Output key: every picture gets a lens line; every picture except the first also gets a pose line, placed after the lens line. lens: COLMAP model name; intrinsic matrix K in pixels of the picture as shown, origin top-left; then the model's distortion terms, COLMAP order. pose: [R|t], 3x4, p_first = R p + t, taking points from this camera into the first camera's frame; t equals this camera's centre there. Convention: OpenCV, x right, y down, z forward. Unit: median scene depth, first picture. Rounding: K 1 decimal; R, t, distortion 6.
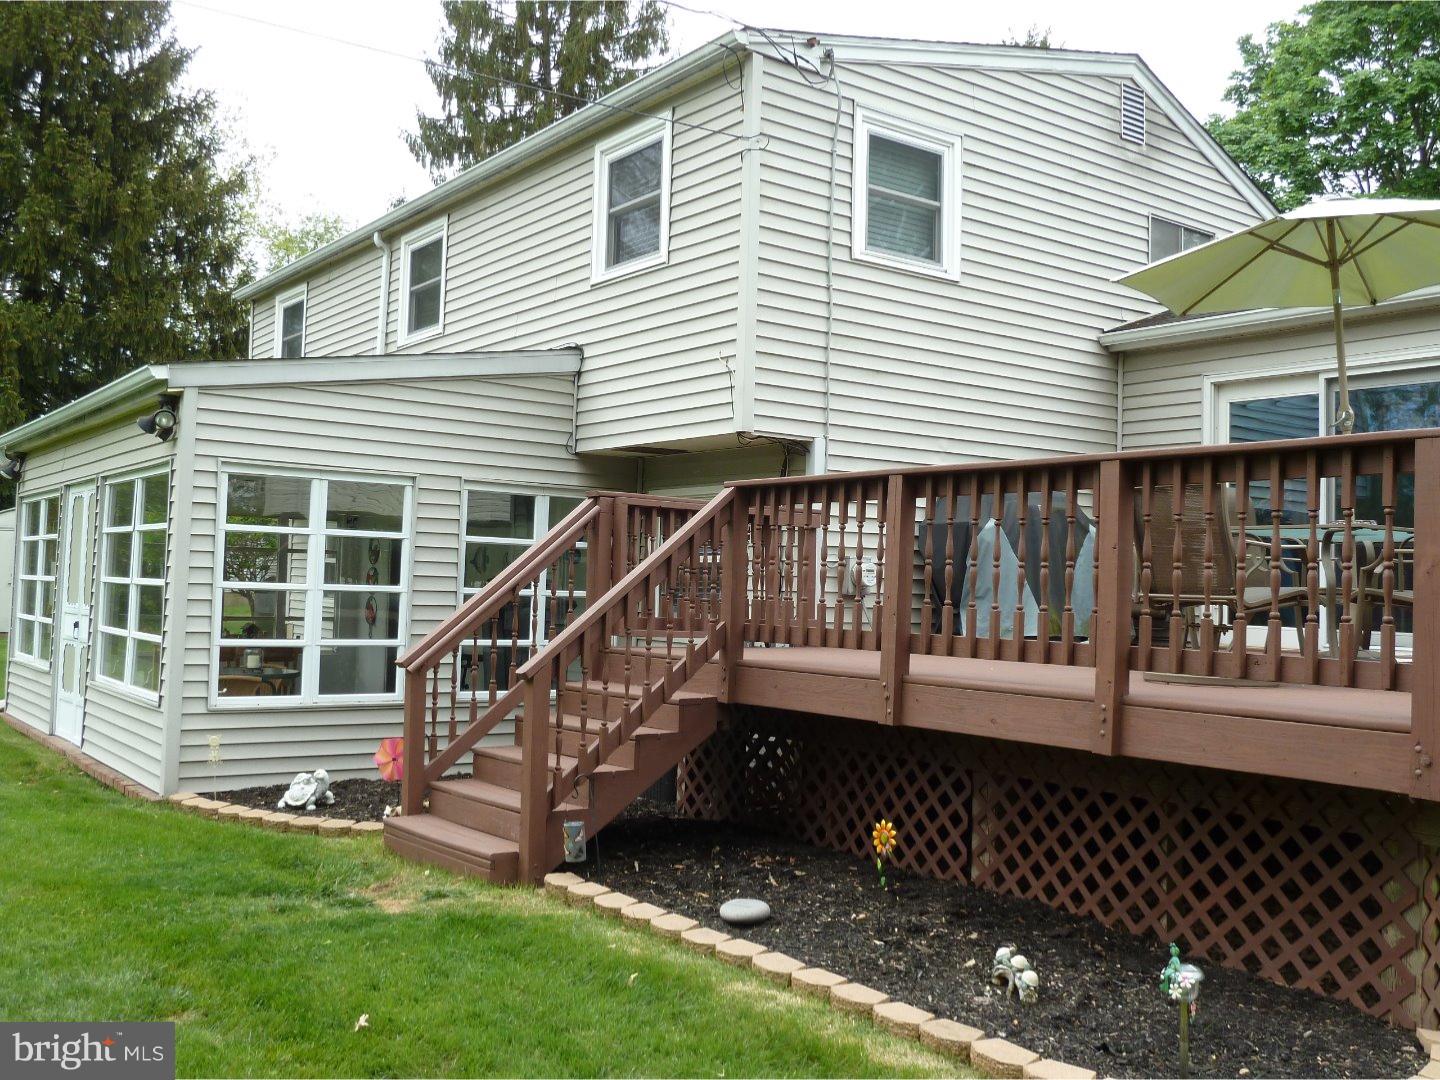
lens RADIAL K [[1355.5, 0, 720.0], [0, 1355.5, 540.0], [0, 0, 1]] dist [0.003805, 0.001981]
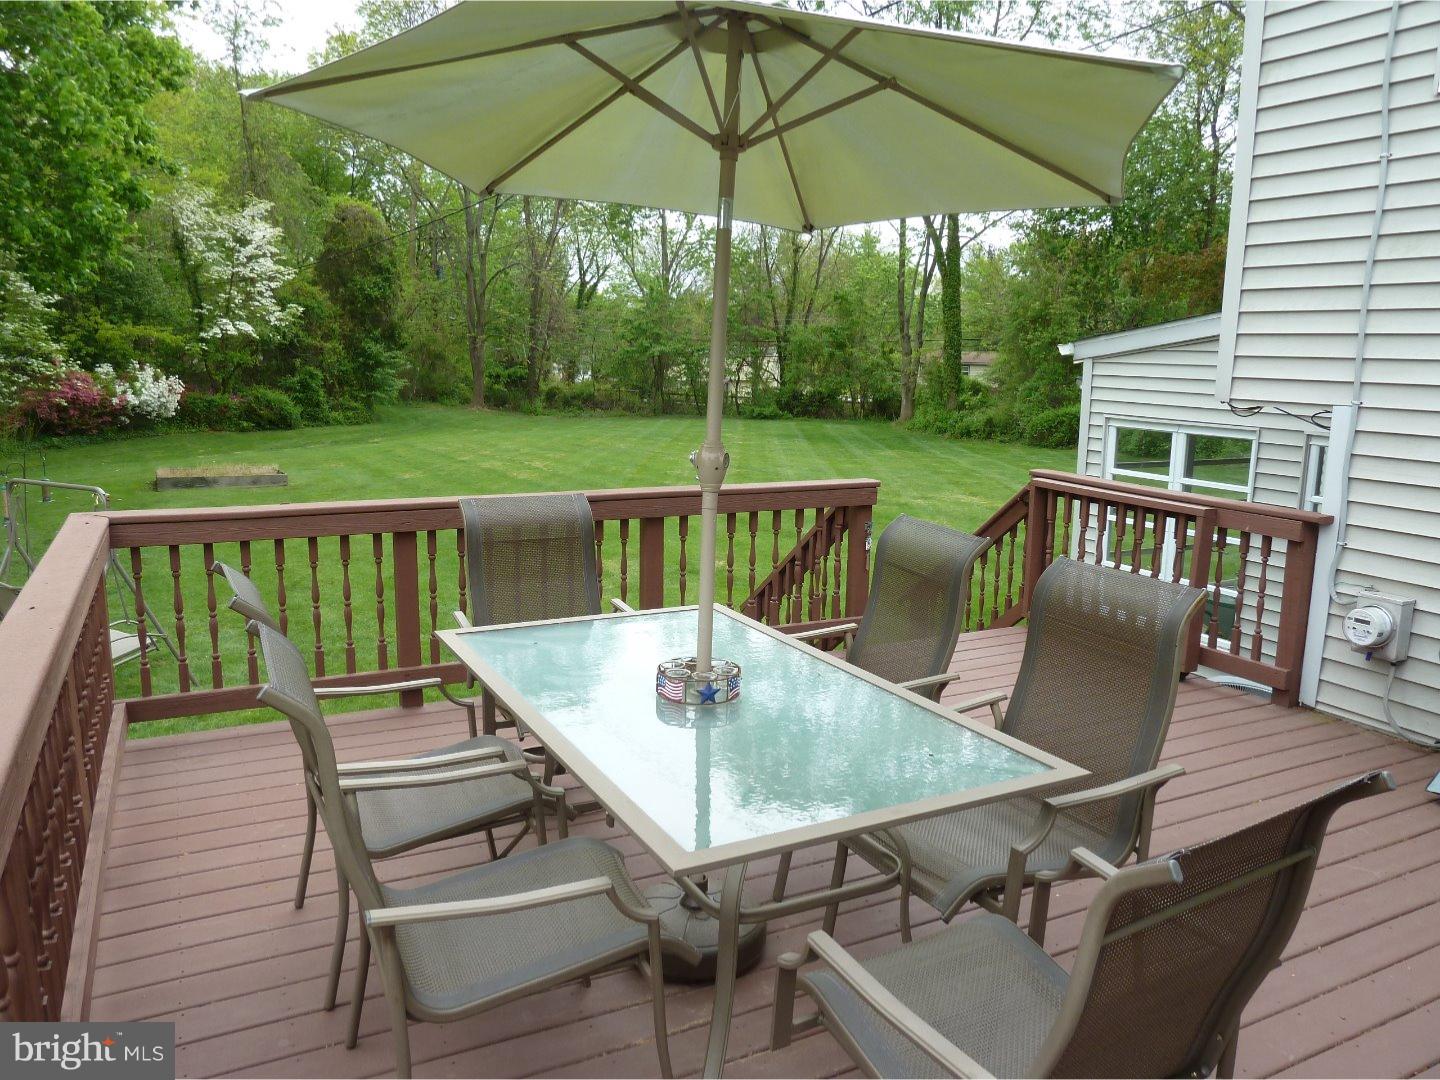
lens RADIAL K [[1105.4, 0, 720.0], [0, 1105.4, 540.0], [0, 0, 1]] dist [-0.009639, -0.005509]
pose [[-0.146339, 0.138675, -0.979466, 0.668669], [0.014727, 0.990321, 0.138011, -0.092746], [0.989125, 0.005772, -0.146964, 0.812977]]
